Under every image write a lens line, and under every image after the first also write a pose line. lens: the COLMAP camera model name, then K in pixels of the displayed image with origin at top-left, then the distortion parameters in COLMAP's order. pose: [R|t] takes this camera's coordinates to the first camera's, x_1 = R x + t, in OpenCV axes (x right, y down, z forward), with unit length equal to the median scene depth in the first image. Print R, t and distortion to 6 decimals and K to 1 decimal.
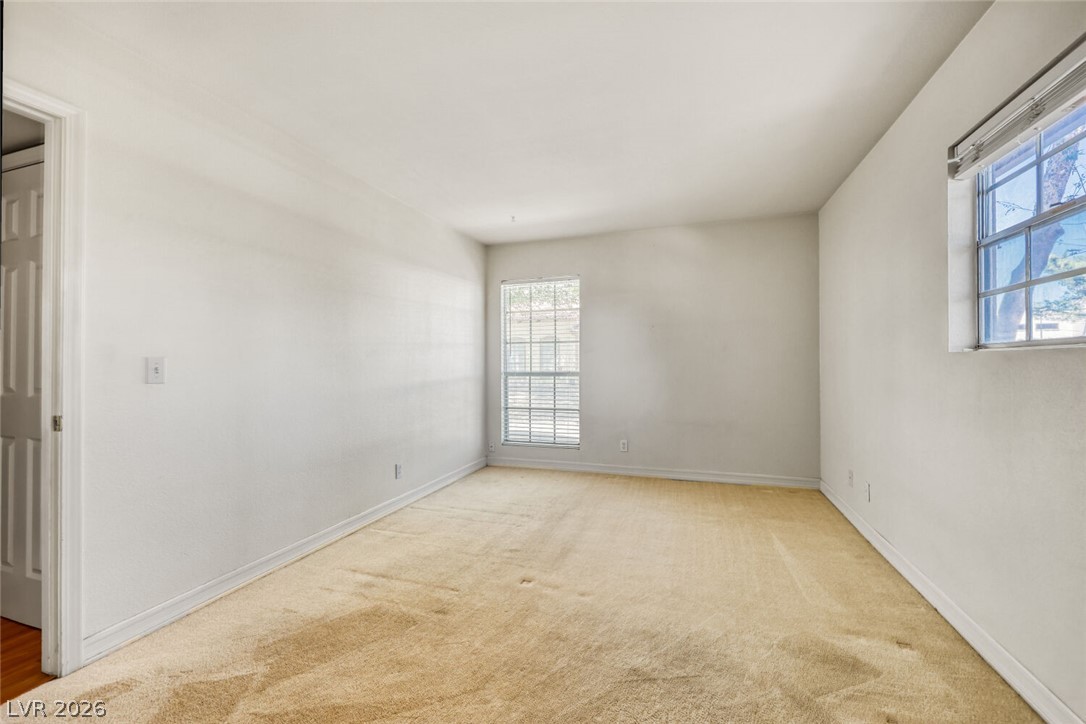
lens RADIAL K [[436.3, 0, 543.0], [0, 436.3, 362.0], [0, 0, 1]] dist [0.000826, 0.000396]
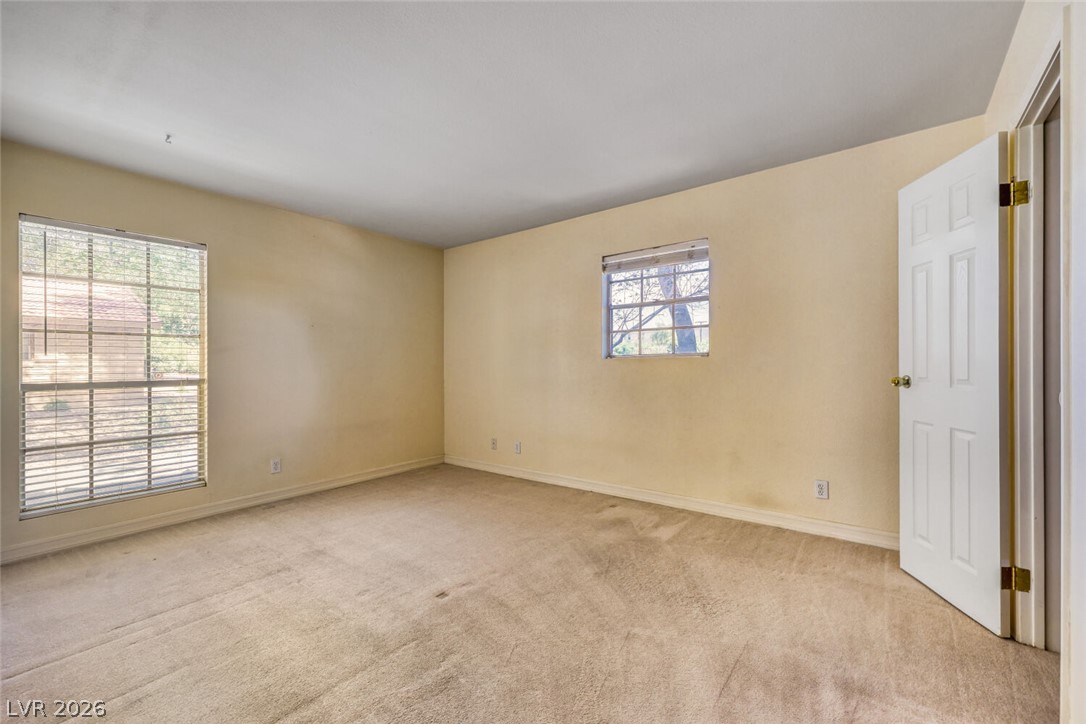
lens RADIAL K [[440.1, 0, 543.6], [0, 440.1, 368.8], [0, 0, 1]] dist [0.000313, 0.000122]
pose [[0.326991, -0.006585, 0.945005, -0.523671], [0.003803, 0.999977, 0.005653, 0.005588], [-0.945020, 0.001745, 0.327008, 0.292130]]
